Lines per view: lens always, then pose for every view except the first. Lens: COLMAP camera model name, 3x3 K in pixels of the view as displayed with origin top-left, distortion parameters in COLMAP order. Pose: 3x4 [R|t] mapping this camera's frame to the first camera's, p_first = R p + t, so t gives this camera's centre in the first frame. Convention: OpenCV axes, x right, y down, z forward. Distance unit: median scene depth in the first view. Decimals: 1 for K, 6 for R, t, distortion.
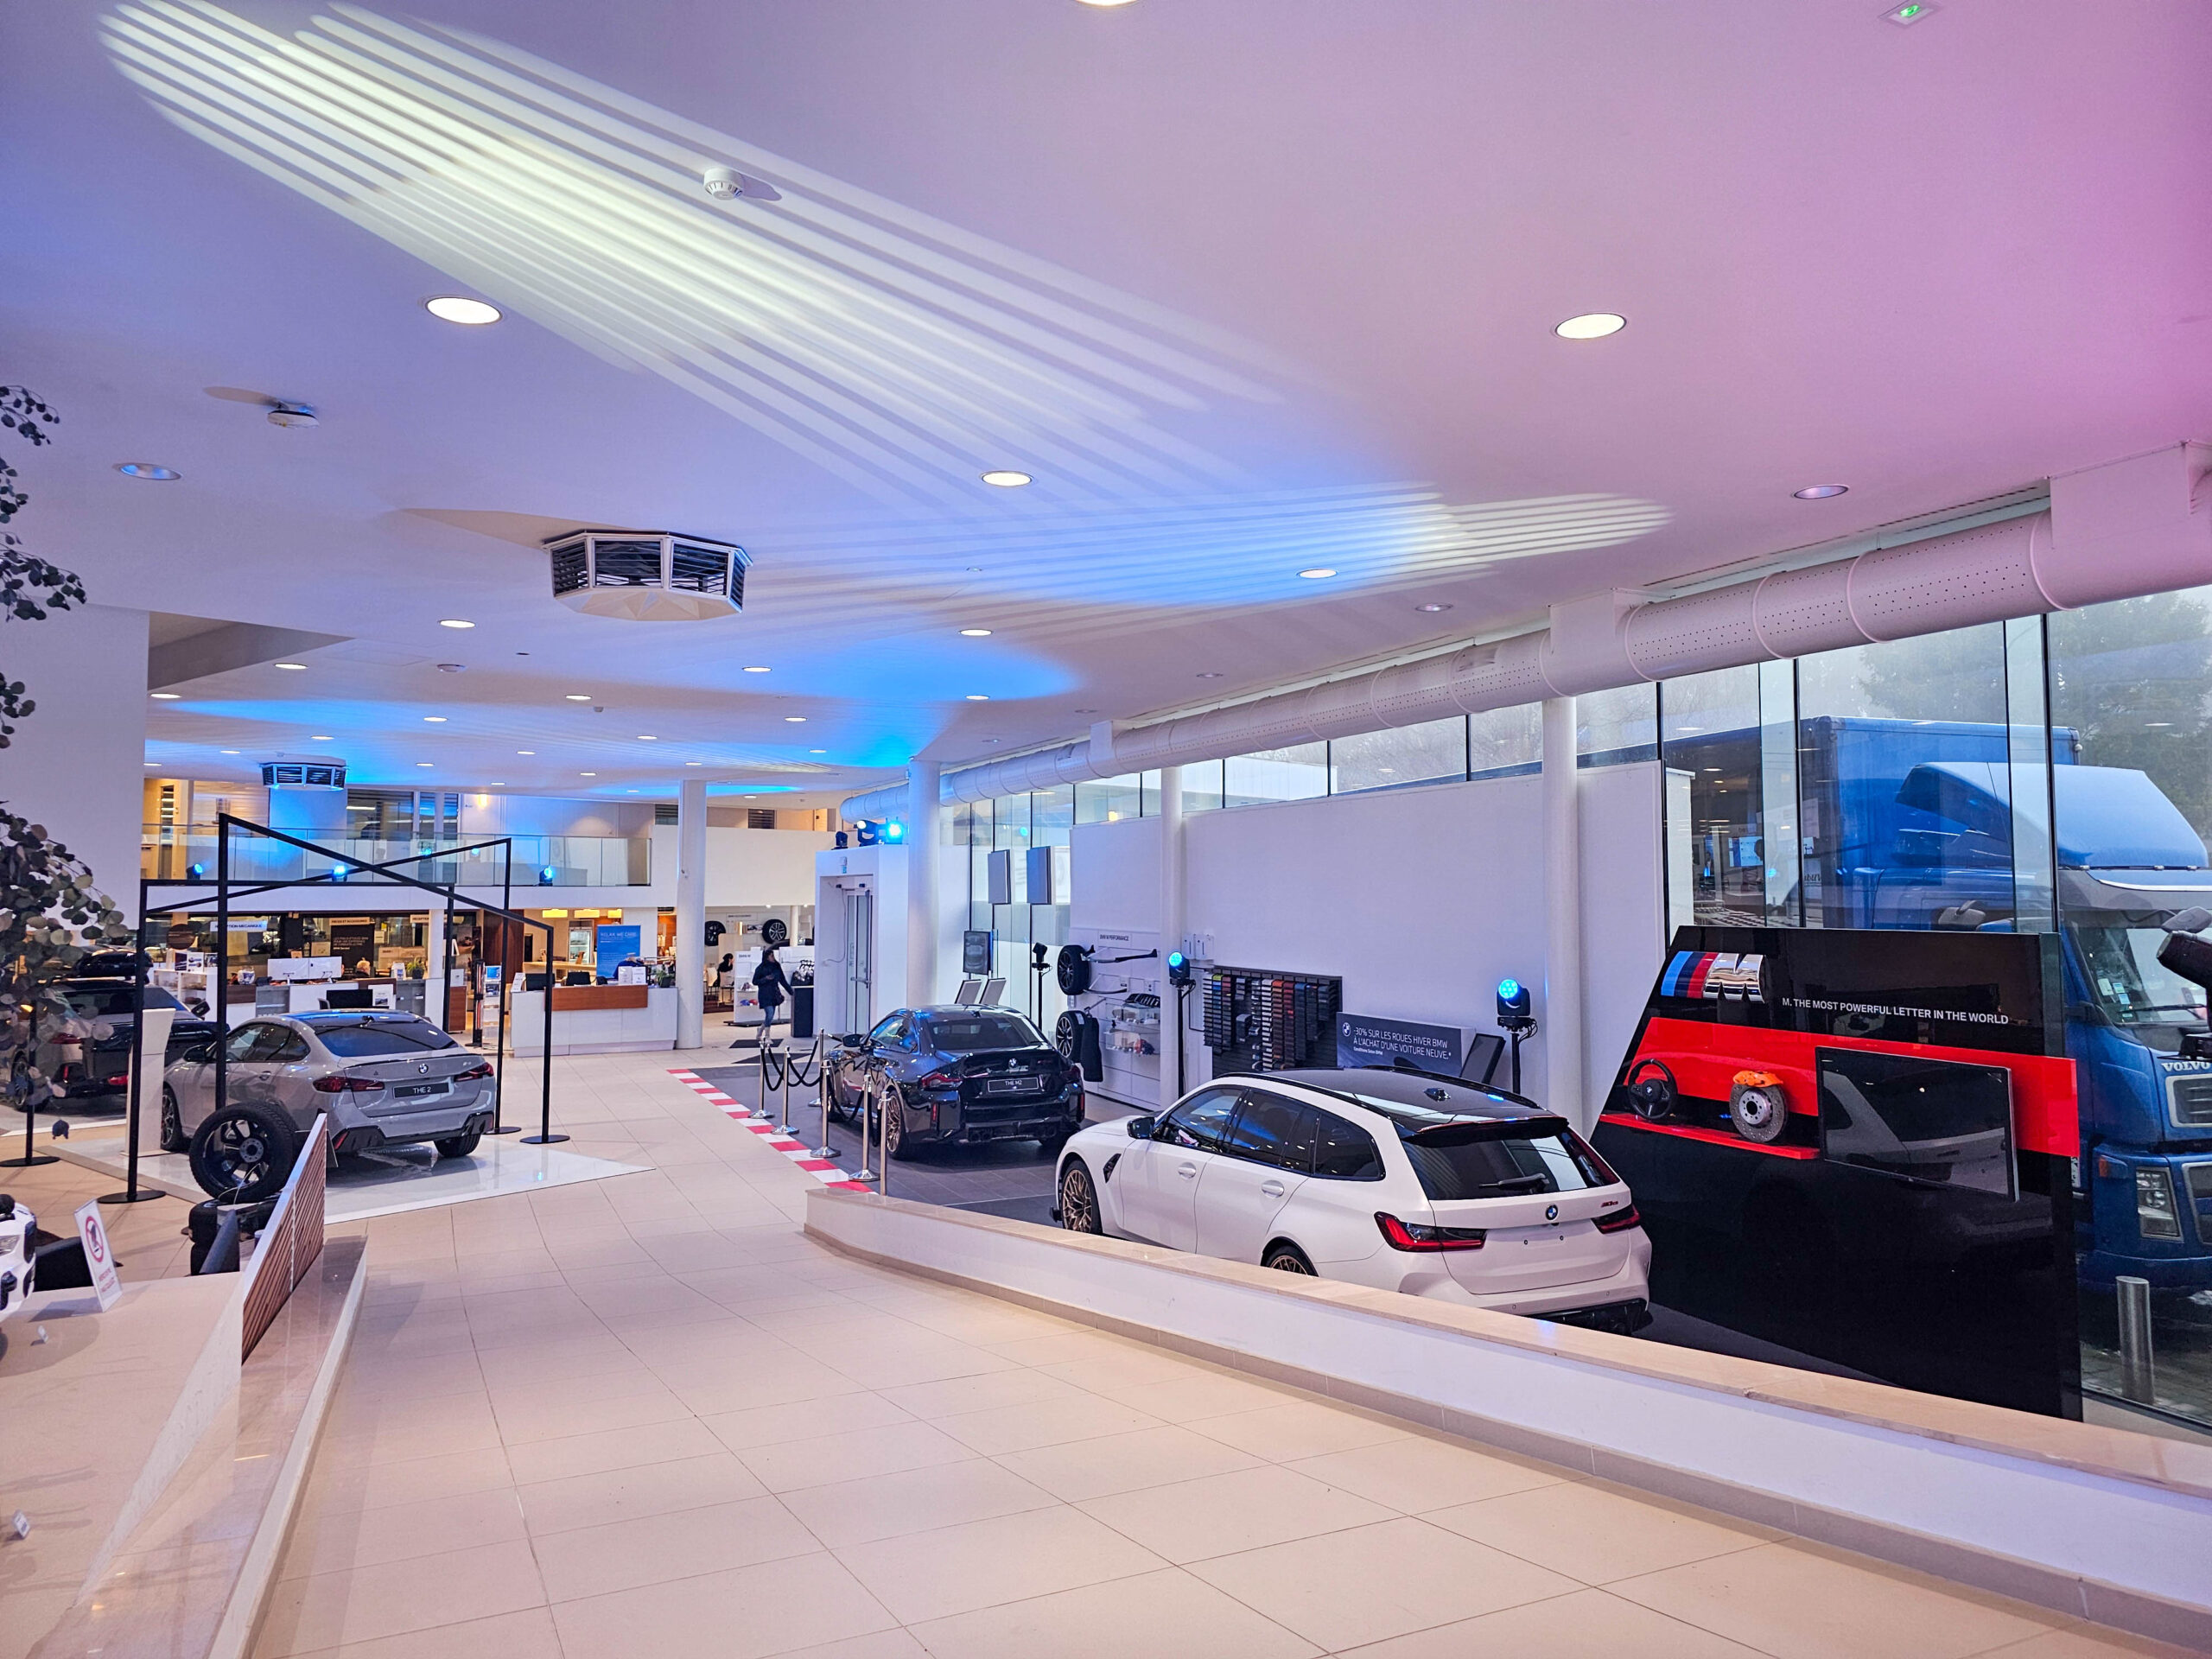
lens RADIAL K [[1358.2, 0, 1106.0], [0, 1358.2, 829.5], [0, 0, 1]] dist [0.002554, 0.000397]
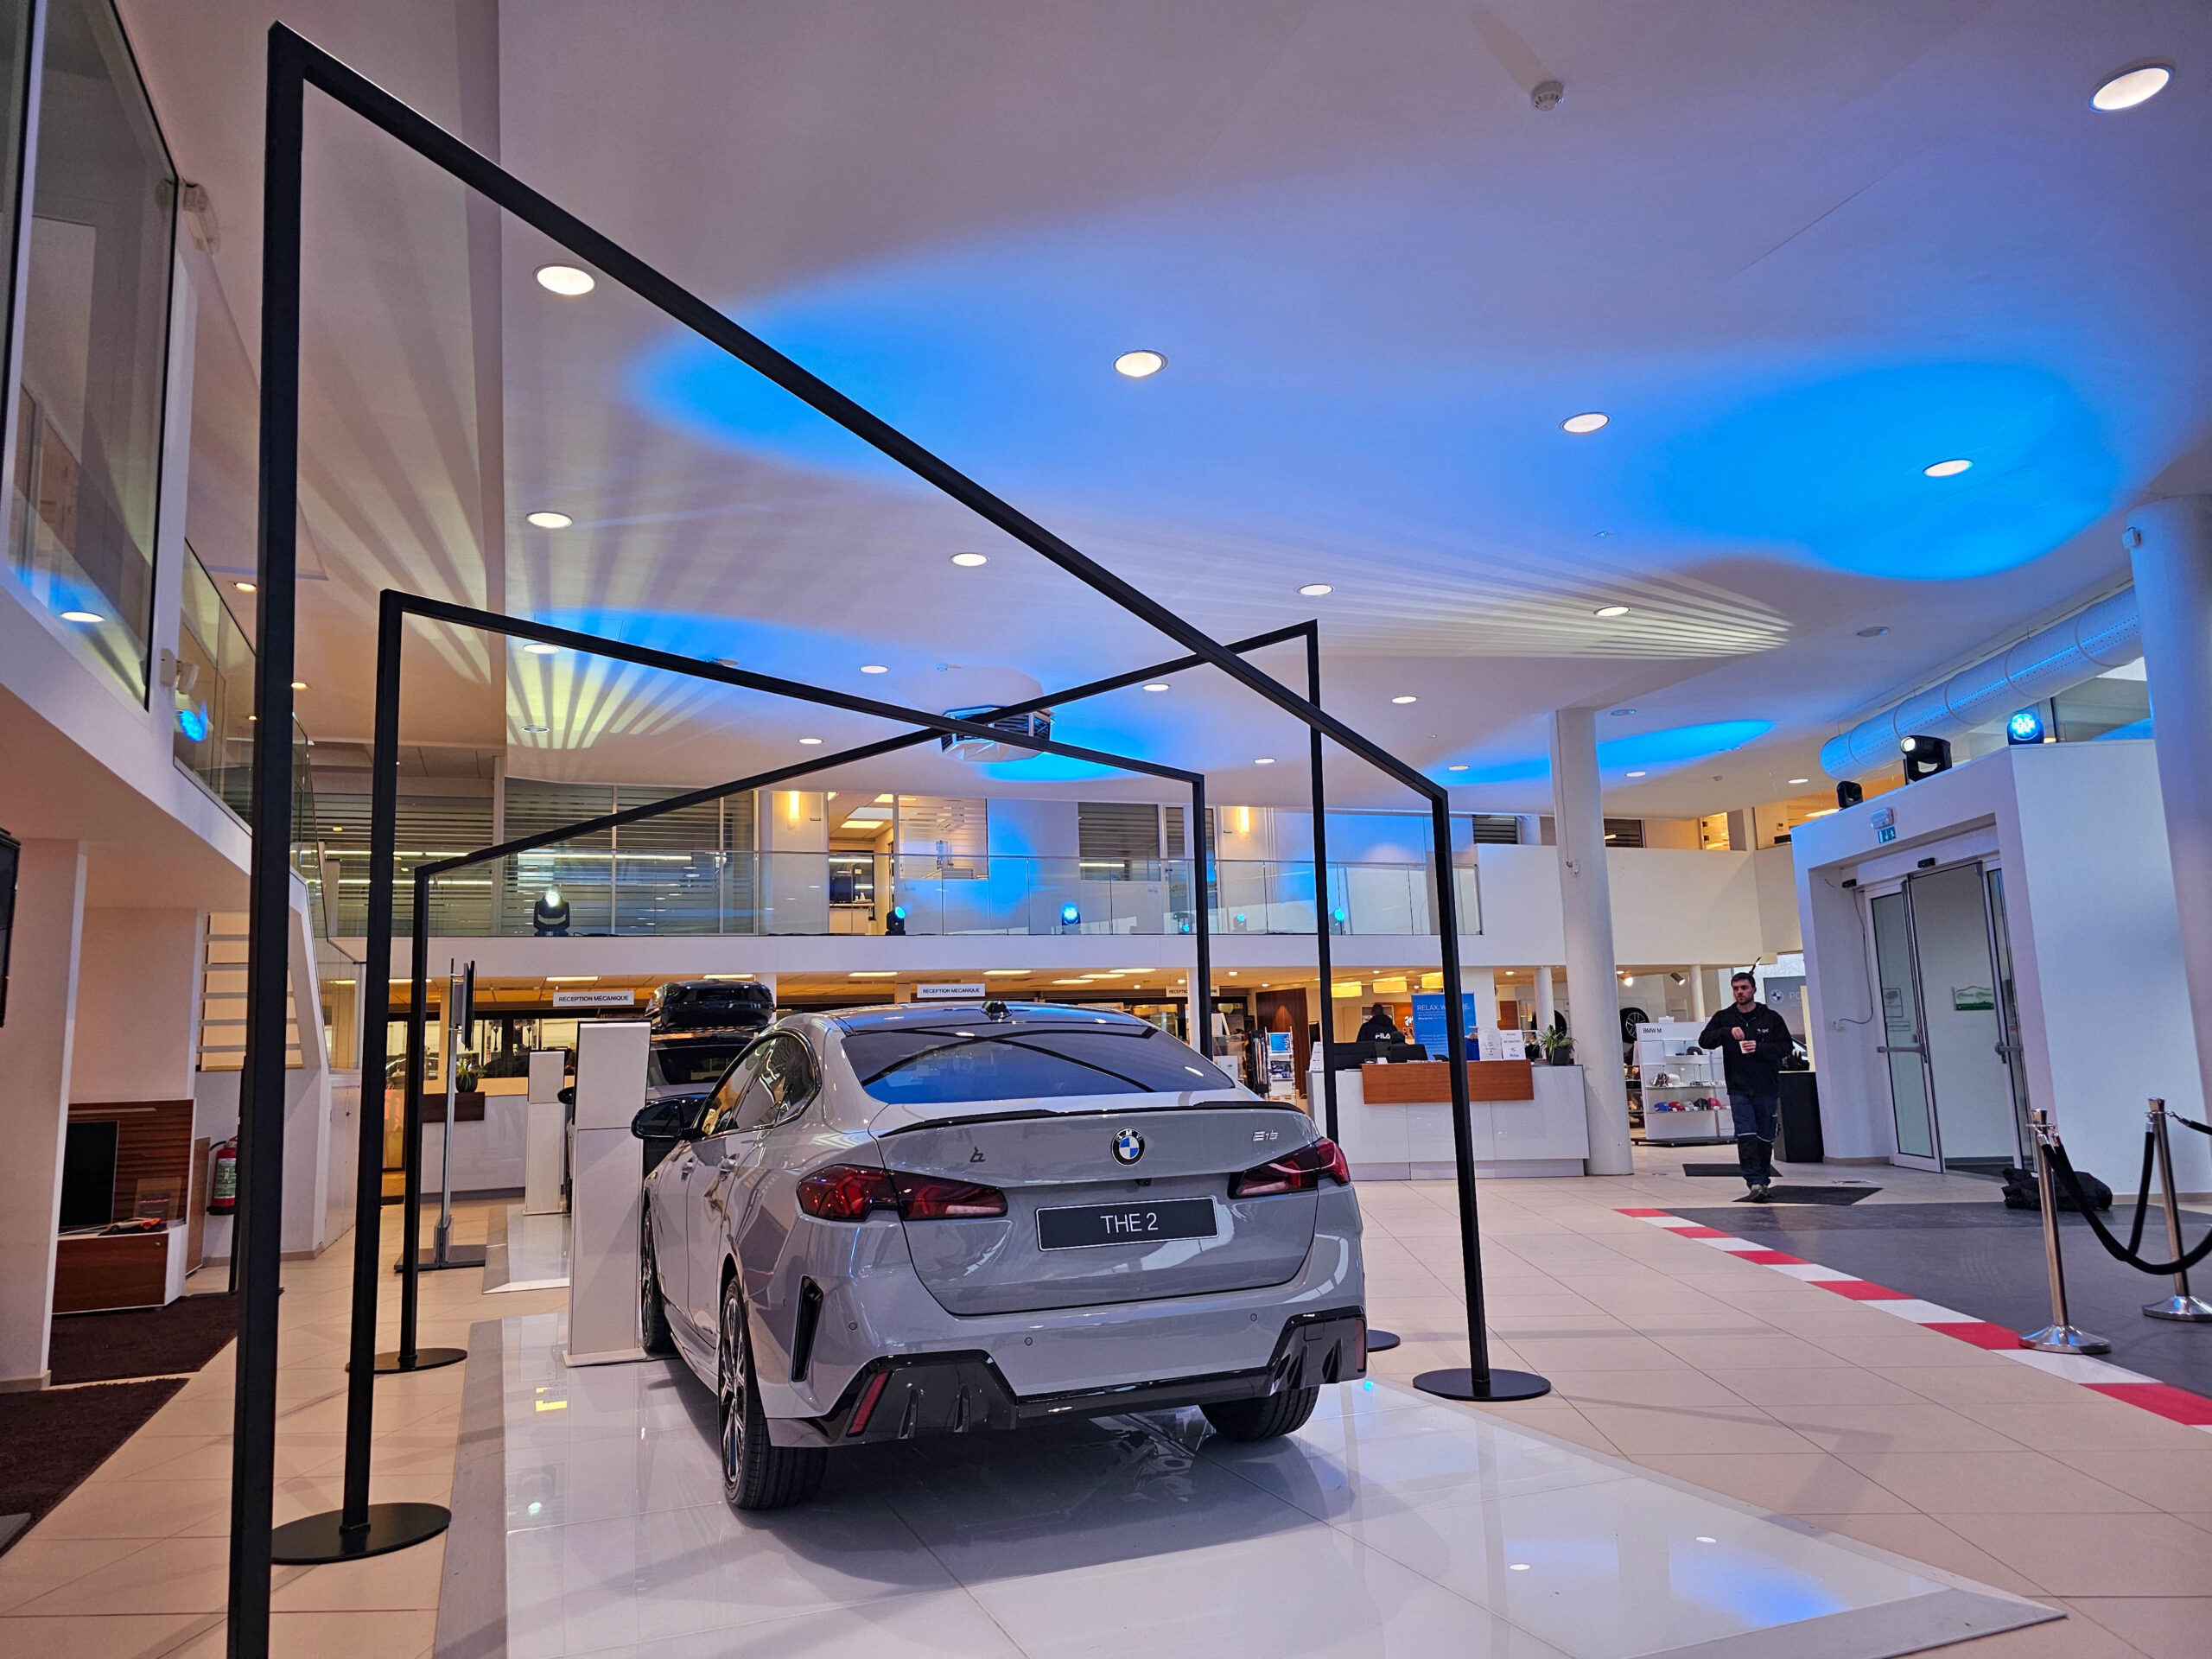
lens RADIAL K [[1496.2, 0, 1106.0], [0, 1496.2, 829.5], [0, 0, 1]] dist [0.002778, 0.000625]
pose [[0.865014, -0.103739, -0.490906, -0.296469], [0.061917, 0.992985, -0.100737, 0.121331], [0.497913, 0.056744, 0.865369, 0.620001]]
